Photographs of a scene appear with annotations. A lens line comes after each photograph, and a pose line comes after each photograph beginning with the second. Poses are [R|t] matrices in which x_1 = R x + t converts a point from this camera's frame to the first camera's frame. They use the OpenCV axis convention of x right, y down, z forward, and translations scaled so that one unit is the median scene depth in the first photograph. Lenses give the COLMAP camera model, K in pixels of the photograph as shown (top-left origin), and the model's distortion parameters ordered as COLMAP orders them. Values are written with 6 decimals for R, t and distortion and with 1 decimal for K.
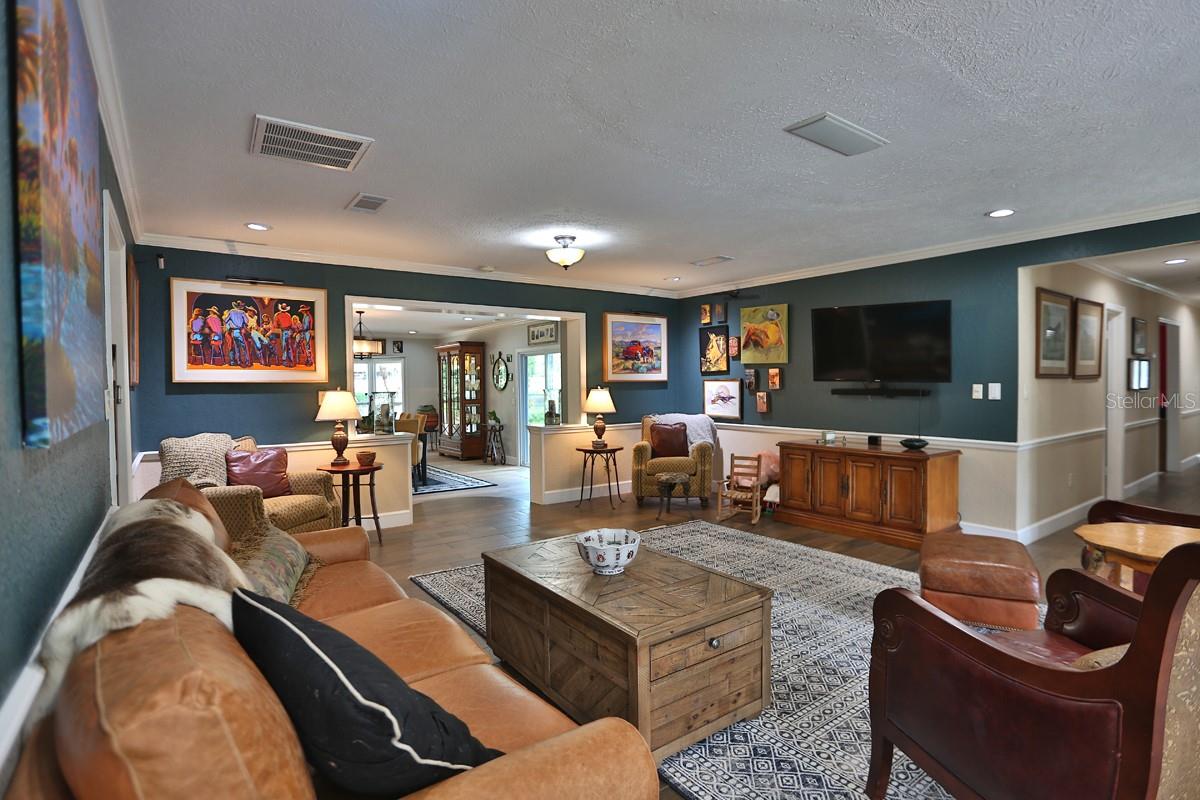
lens RADIAL K [[589.4, 0, 615.4], [0, 589.4, 394.6], [0, 0, 1]] dist [-0.004354, 0.000234]
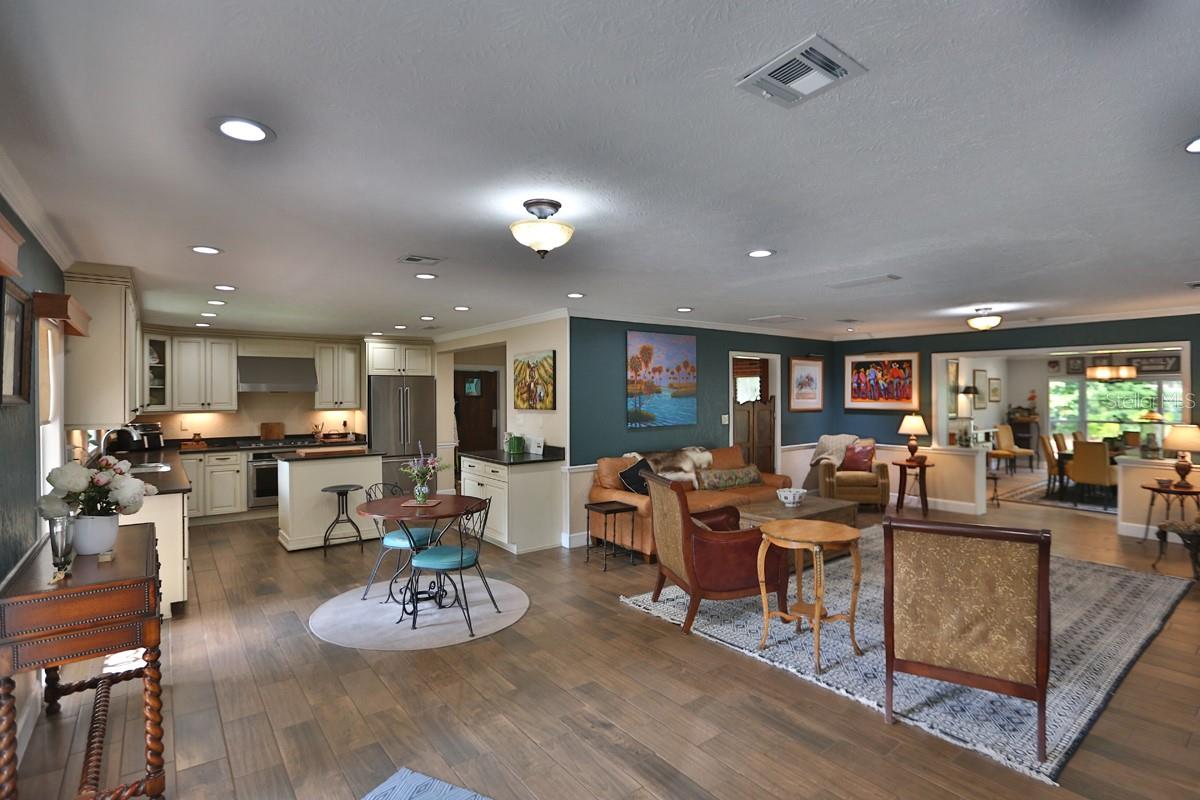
lens RADIAL K [[589.4, 0, 615.4], [0, 589.4, 394.6], [0, 0, 1]] dist [-0.004354, 0.000234]
pose [[0.042415, 0.011080, -0.999039, 1.117874], [-0.014323, 0.999842, 0.010481, -0.070462], [0.998997, 0.013865, 0.042567, 0.121919]]
